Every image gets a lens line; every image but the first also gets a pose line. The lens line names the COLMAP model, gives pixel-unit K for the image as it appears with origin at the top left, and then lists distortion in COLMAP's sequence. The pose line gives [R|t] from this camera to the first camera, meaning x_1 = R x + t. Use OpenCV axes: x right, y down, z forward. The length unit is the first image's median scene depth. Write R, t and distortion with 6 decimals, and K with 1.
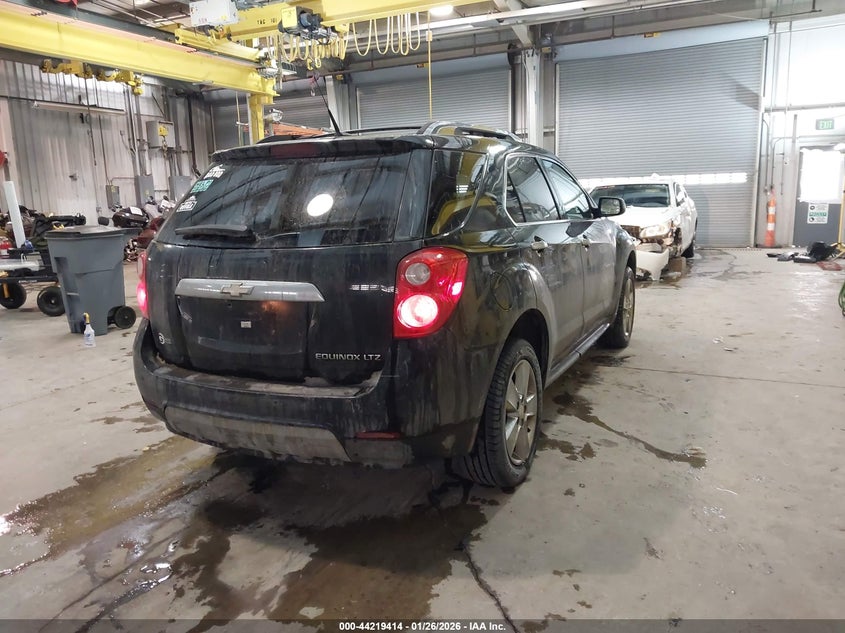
lens RADIAL K [[661.9, 0, 420.0], [0, 661.9, 316.9], [0, 0, 1]] dist [0.002282, 0.001547]
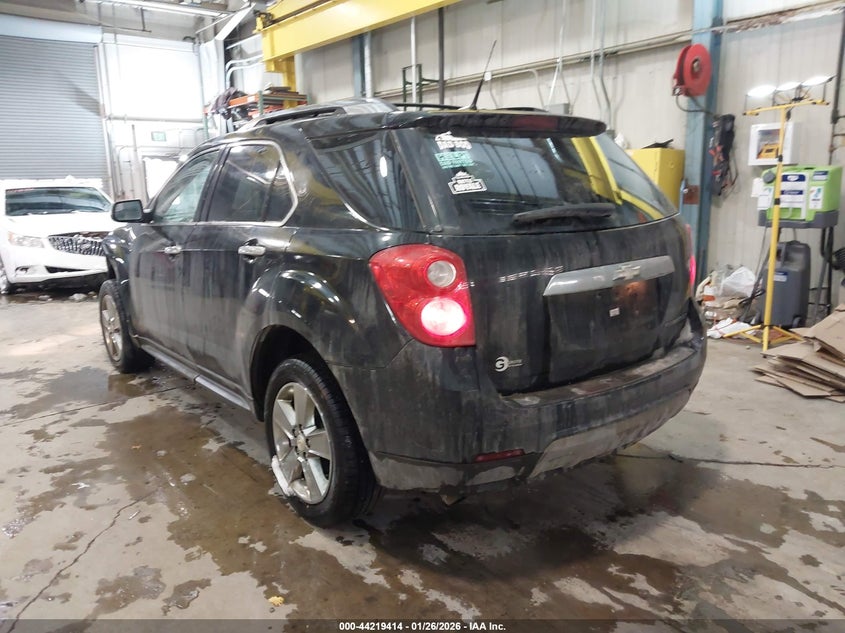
lens RADIAL K [[661.9, 0, 420.0], [0, 661.9, 316.9], [0, 0, 1]] dist [0.002282, 0.001547]
pose [[0.419559, -0.158995, 0.893695, -0.915672], [0.175217, 0.980210, 0.092128, -0.087176], [-0.890657, 0.117938, 0.439114, 0.644068]]
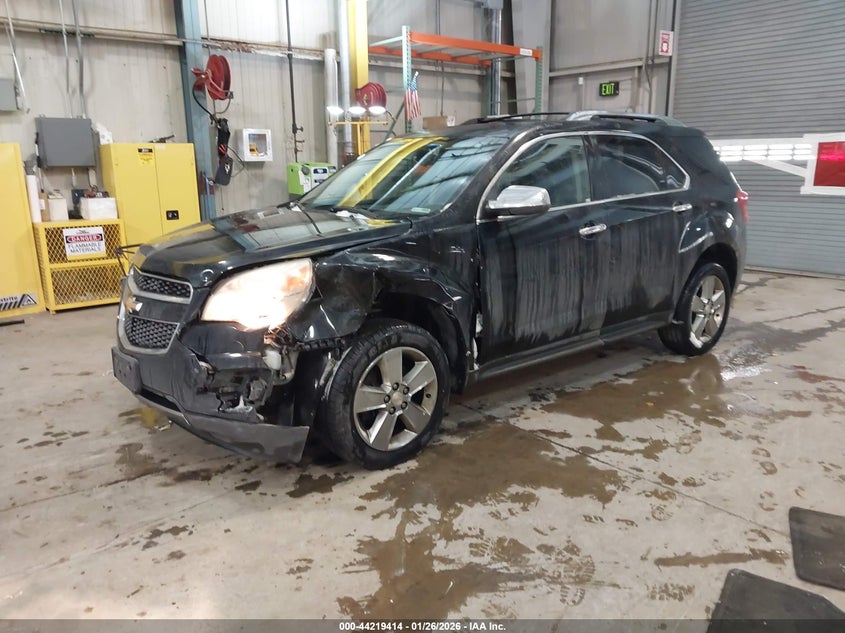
lens RADIAL K [[661.9, 0, 420.0], [0, 661.9, 316.9], [0, 0, 1]] dist [0.002282, 0.001547]
pose [[-0.915139, -0.045221, 0.400595, -0.330014], [0.119408, 0.918694, 0.376488, -0.459877], [-0.385049, 0.392373, -0.835333, 2.458404]]
